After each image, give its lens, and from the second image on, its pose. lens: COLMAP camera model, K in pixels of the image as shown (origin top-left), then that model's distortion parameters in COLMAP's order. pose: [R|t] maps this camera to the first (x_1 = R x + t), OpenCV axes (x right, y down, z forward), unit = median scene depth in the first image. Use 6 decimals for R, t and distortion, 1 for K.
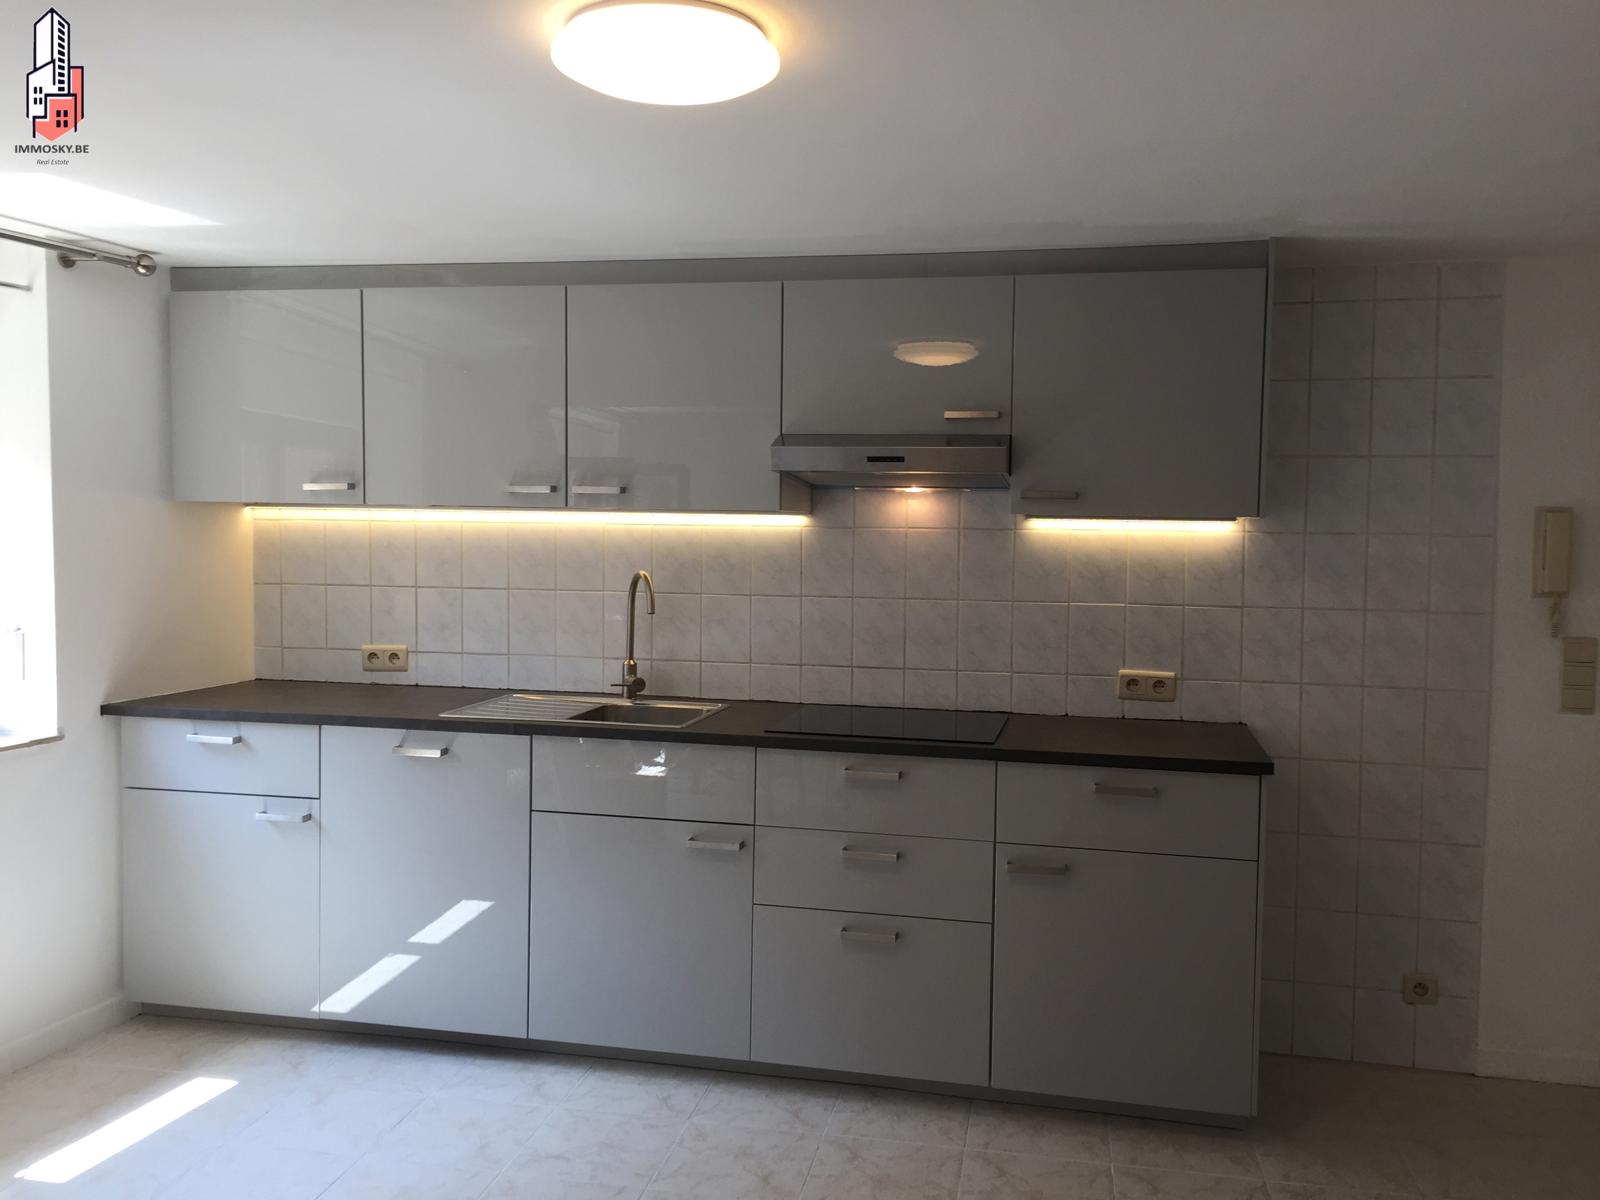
lens RADIAL K [[1353.7, 0, 813.1], [0, 1353.7, 611.7], [0, 0, 1]] dist [0.075514, -0.093039]
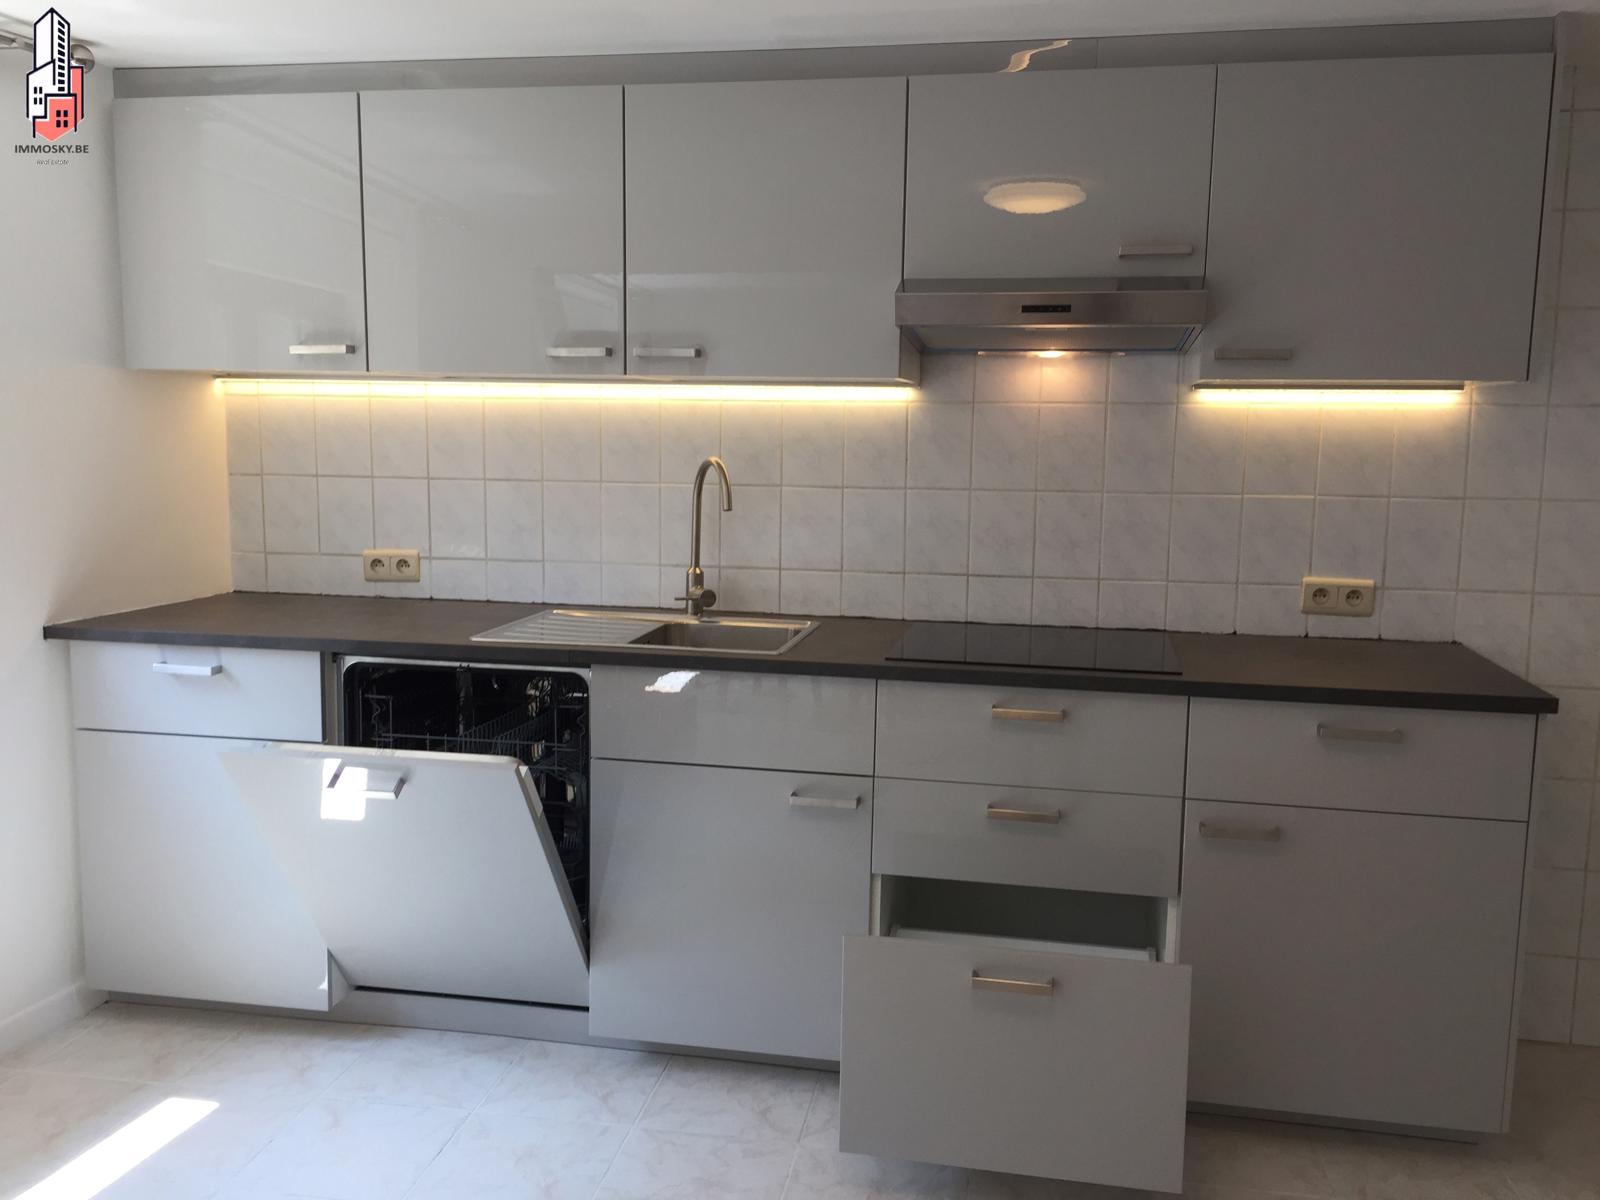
lens RADIAL K [[1353.7, 0, 789.7], [0, 1353.7, 594.2], [0, 0, 1]] dist [0.075514, -0.093039]
pose [[0.999920, -0.004155, 0.011959, -0.092408], [0.003404, 0.998061, 0.062142, 0.001121], [-0.012194, -0.062097, 0.997996, 0.194793]]
